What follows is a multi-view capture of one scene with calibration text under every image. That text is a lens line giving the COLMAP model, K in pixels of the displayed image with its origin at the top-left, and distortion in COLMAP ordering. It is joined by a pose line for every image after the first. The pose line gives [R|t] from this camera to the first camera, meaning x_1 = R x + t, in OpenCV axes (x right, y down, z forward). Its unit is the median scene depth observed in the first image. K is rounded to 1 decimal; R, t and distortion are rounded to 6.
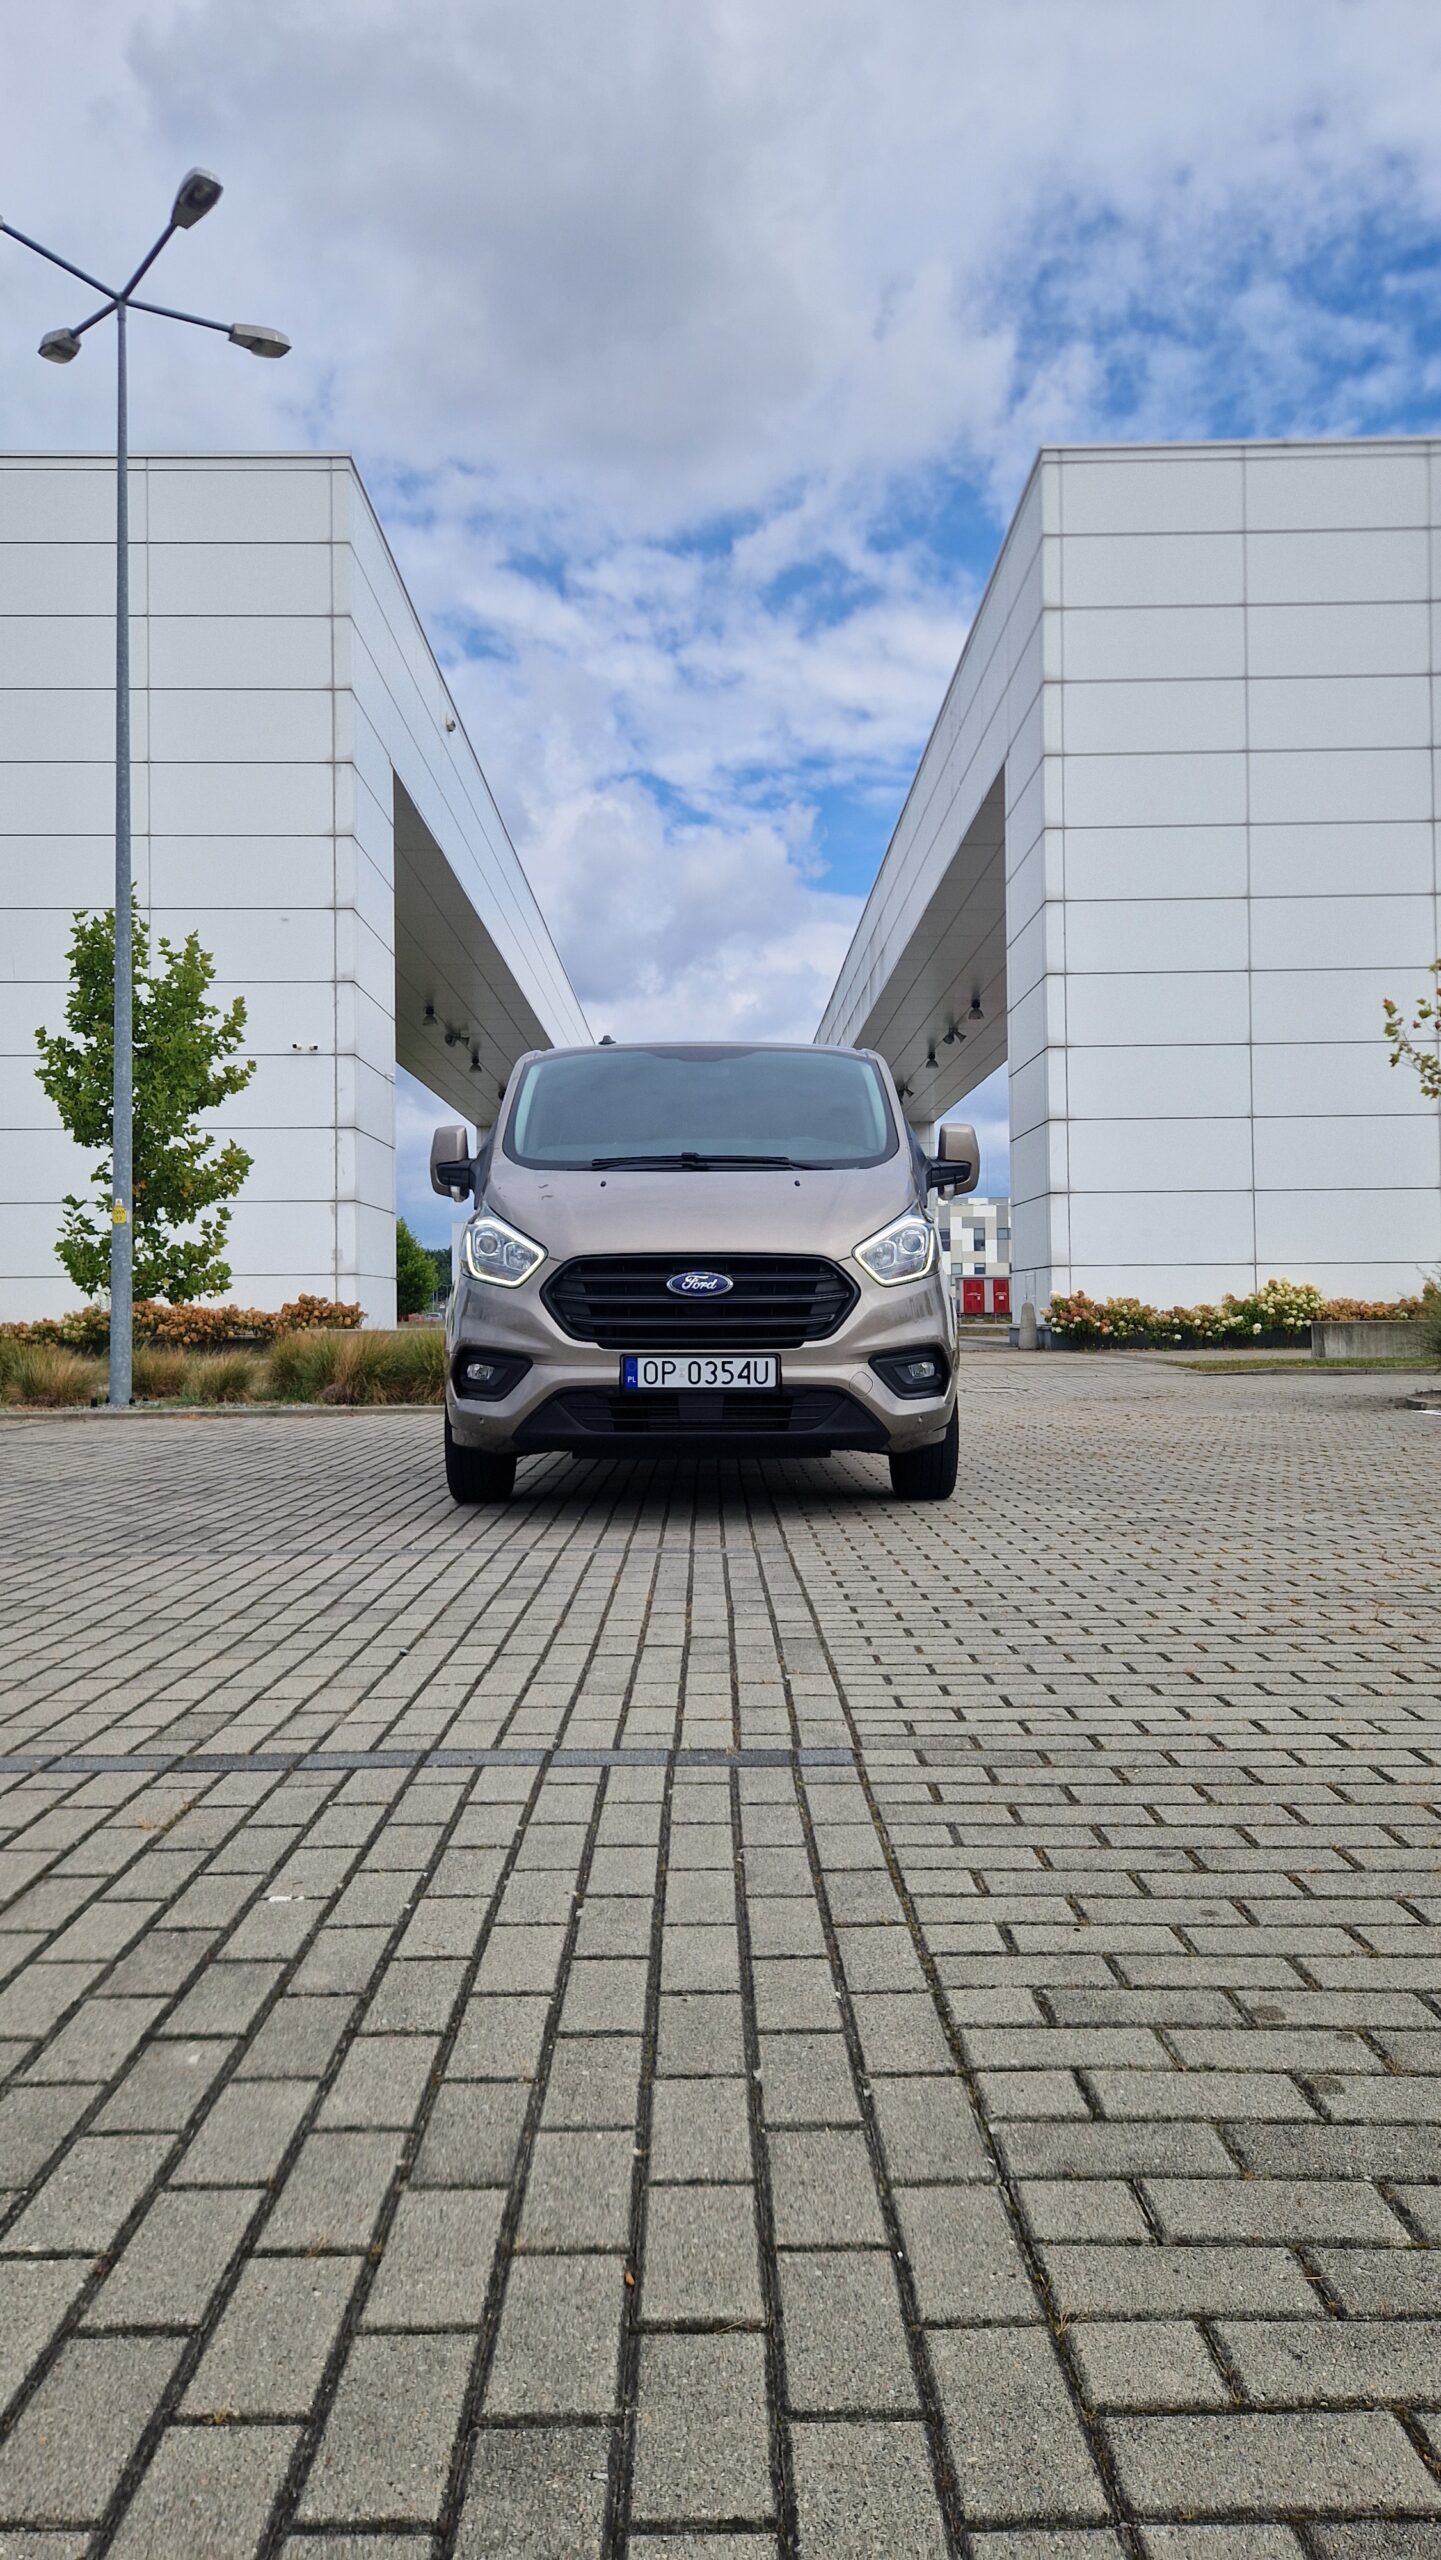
lens RADIAL K [[1692.0, 0, 711.0], [0, 1692.0, 1259.1], [0, 0, 1]] dist [0.074415, -0.066288]
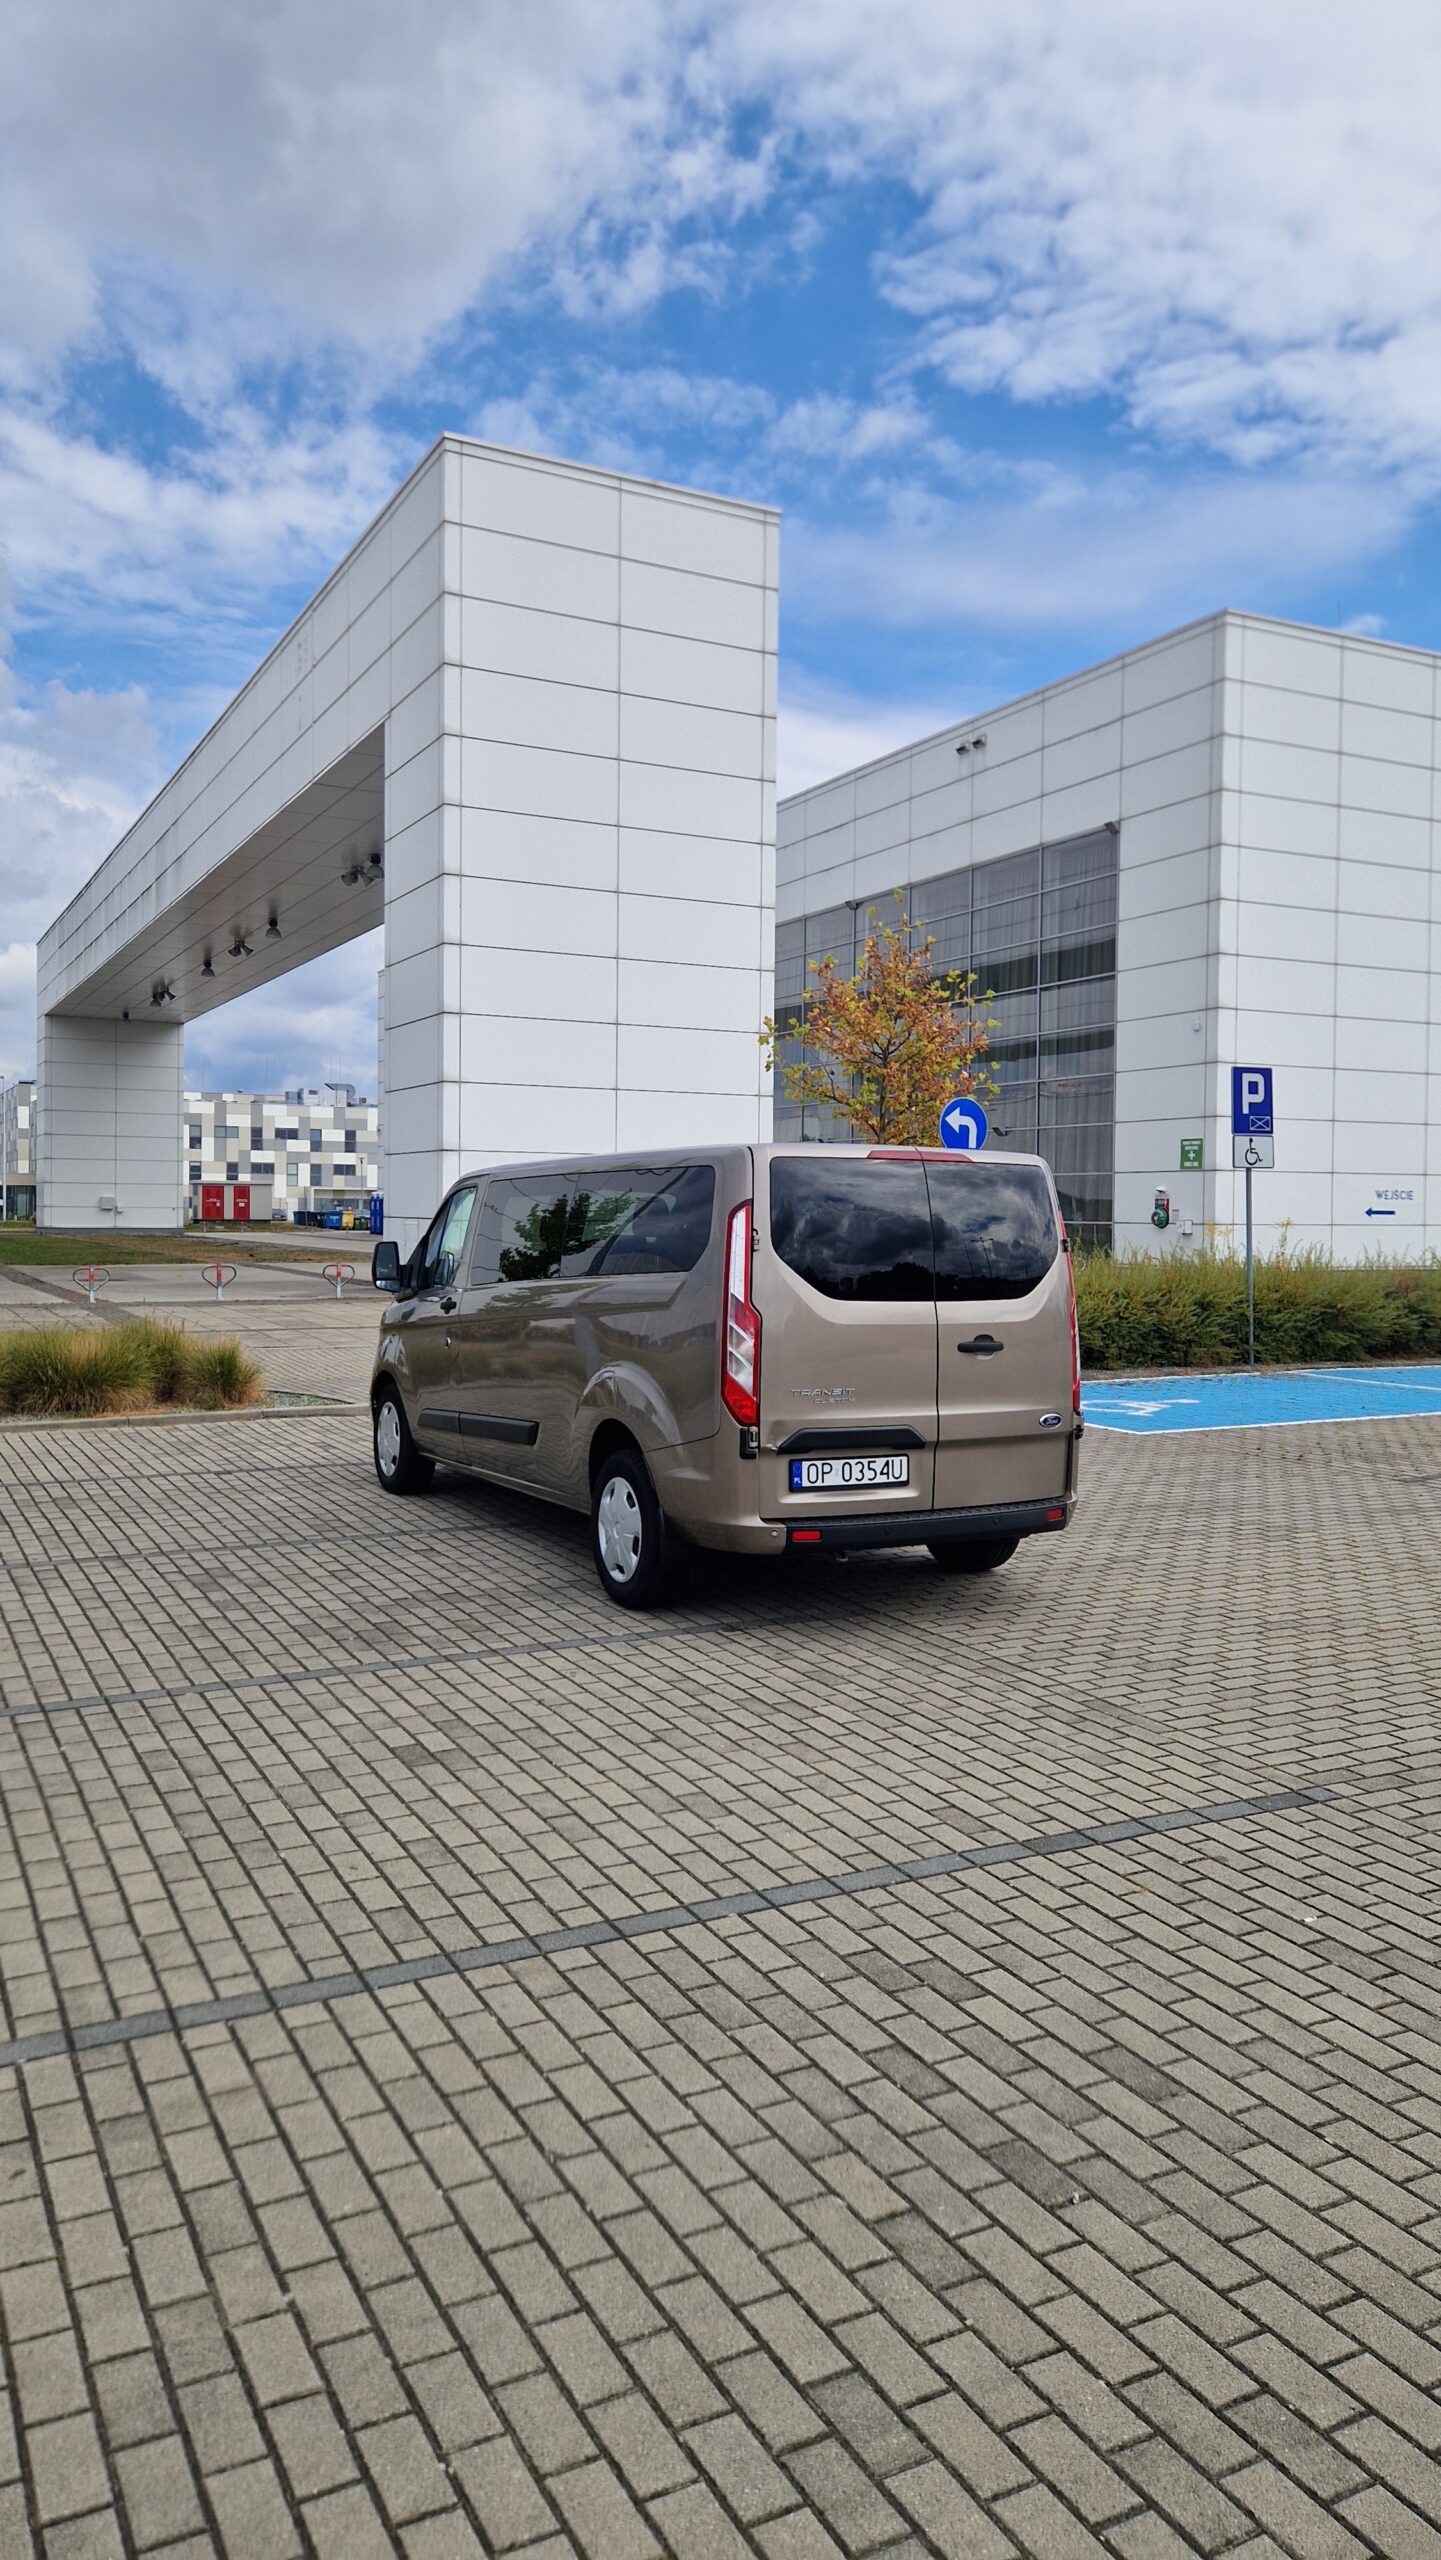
lens RADIAL K [[1692.0, 0, 726.8], [0, 1692.0, 1232.2], [0, 0, 1]] dist [0.074415, -0.066288]
pose [[0.887412, 0.013217, 0.460788, -0.245679], [-0.034881, 0.998648, 0.038531, -0.064921], [-0.459656, -0.050266, 0.886673, -0.055721]]
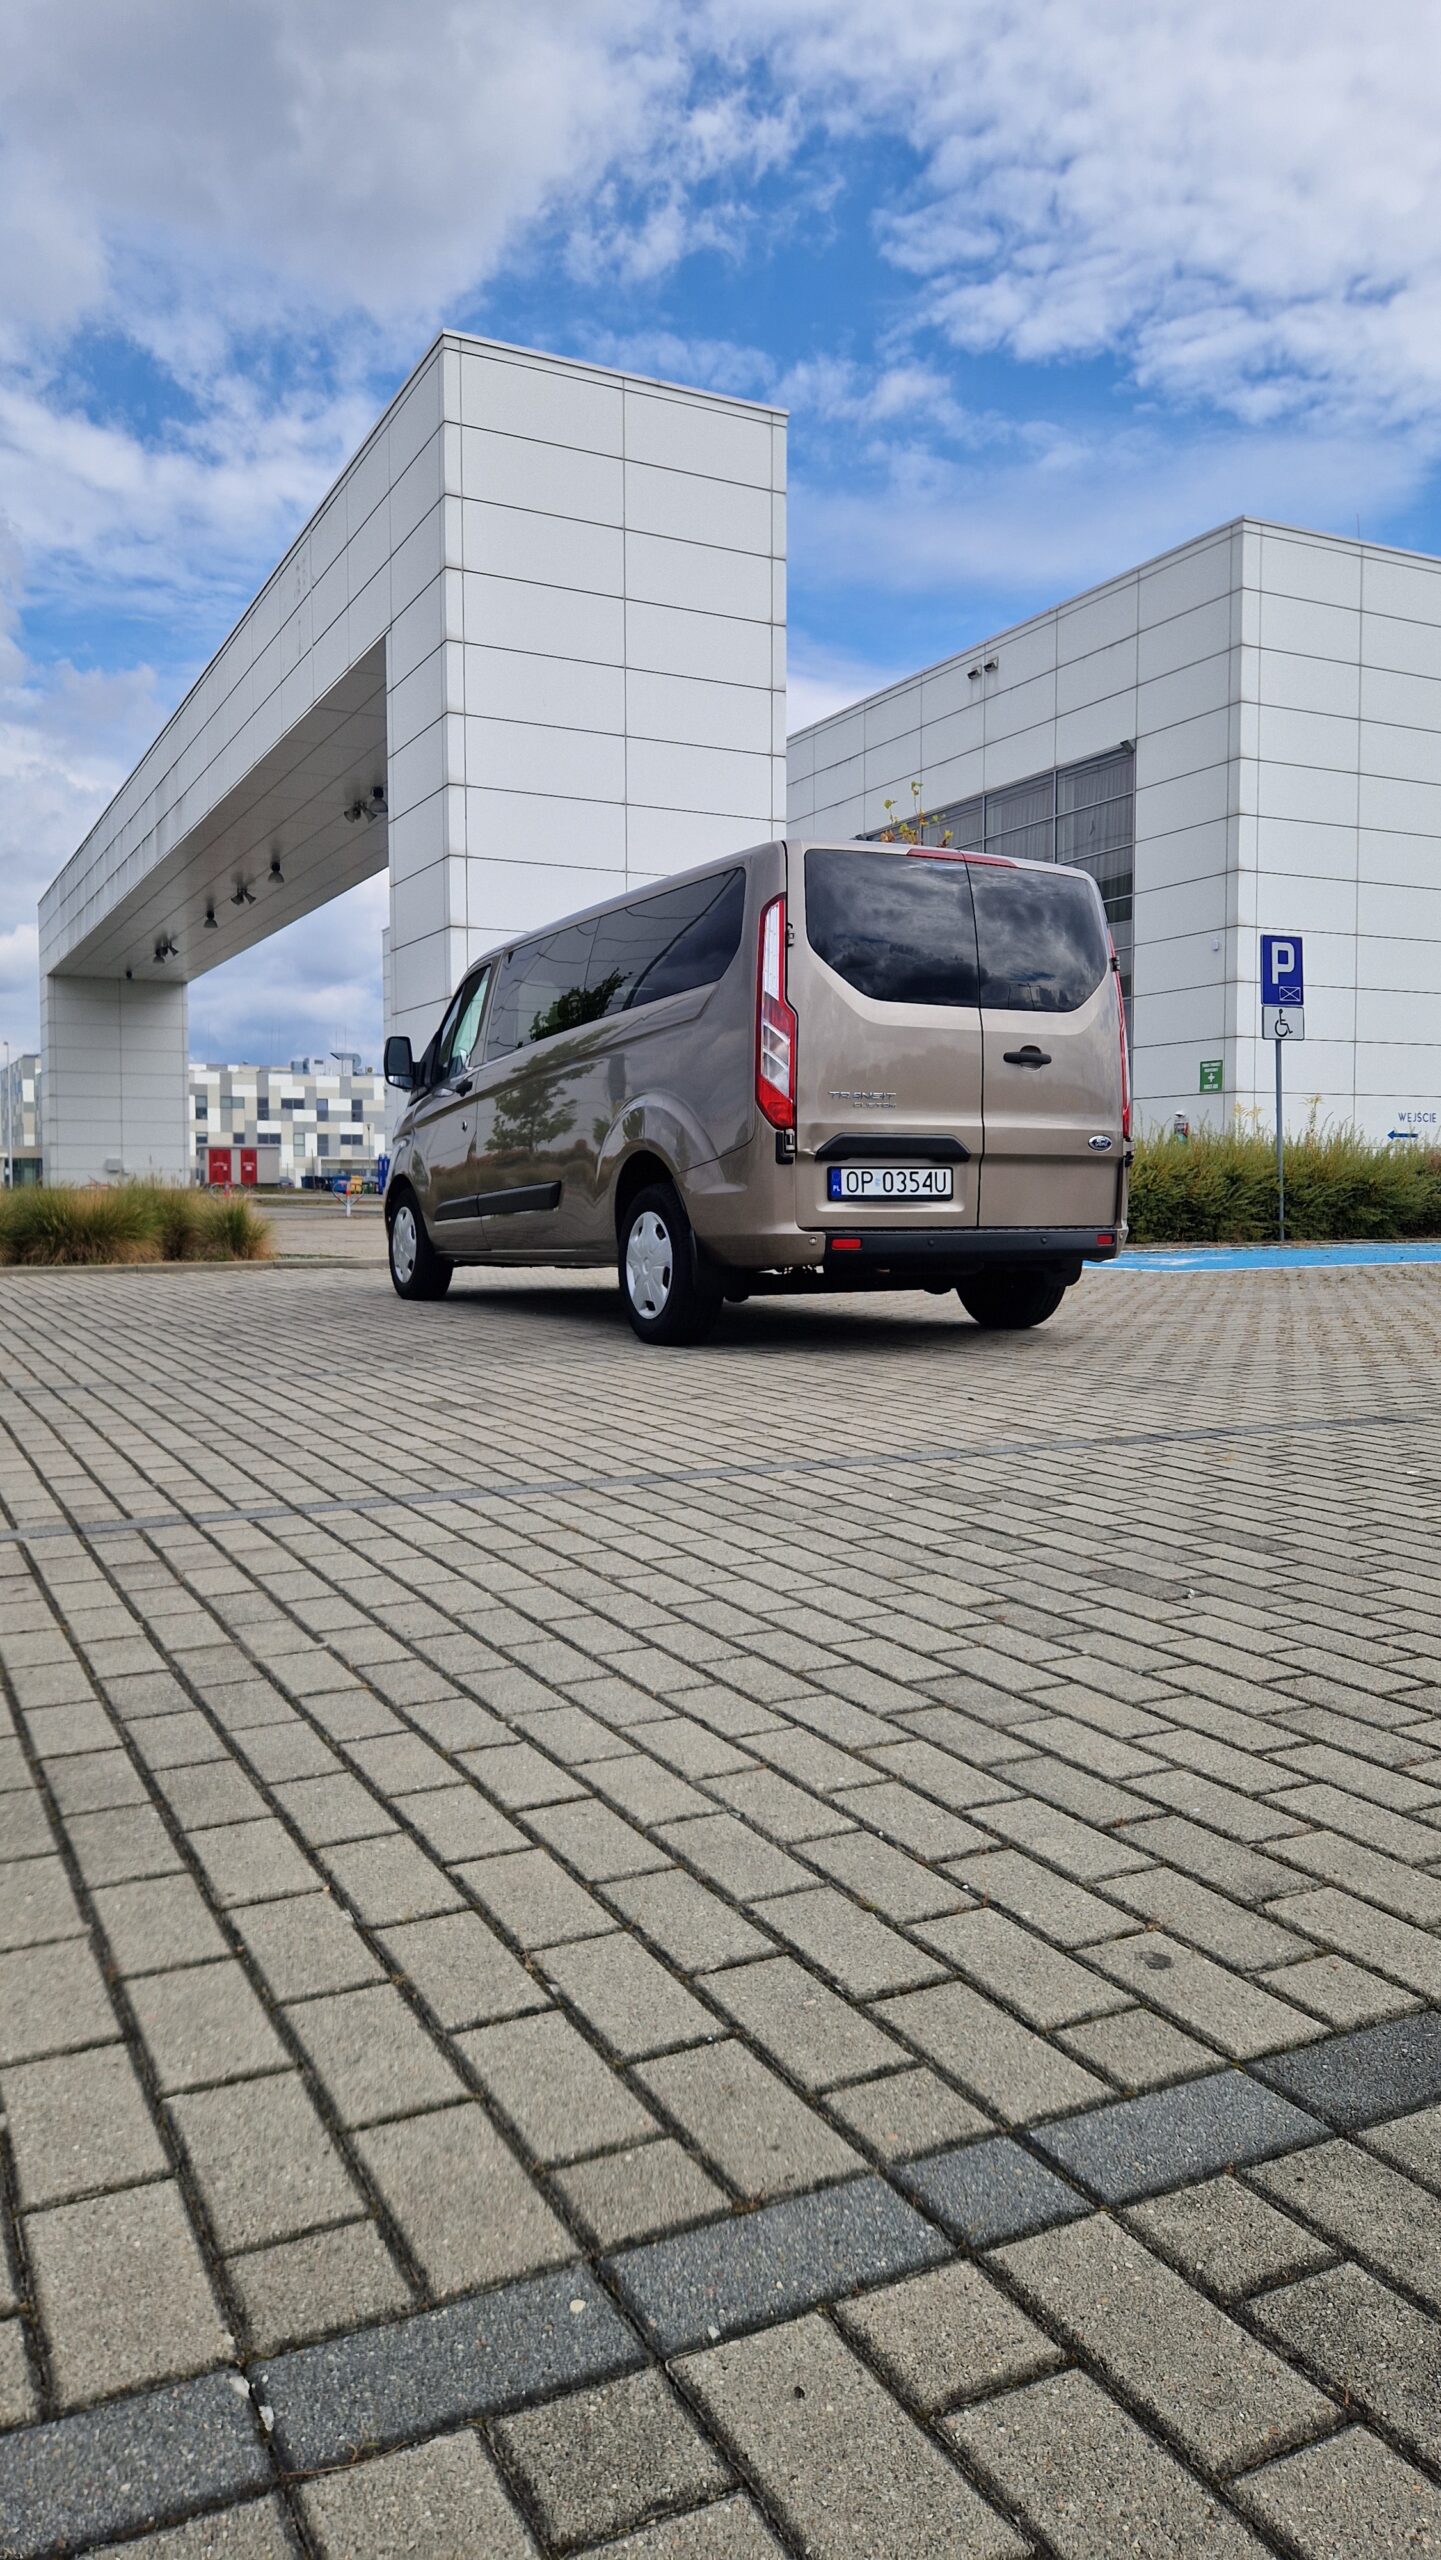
lens RADIAL K [[1692.0, 0, 729.3], [0, 1692.0, 1253.6], [0, 0, 1]] dist [0.074415, -0.066288]
pose [[0.889084, -0.009126, 0.457653, -0.240728], [-0.023578, 0.997561, 0.065699, 0.005525], [-0.457136, -0.069202, 0.886700, -0.036671]]
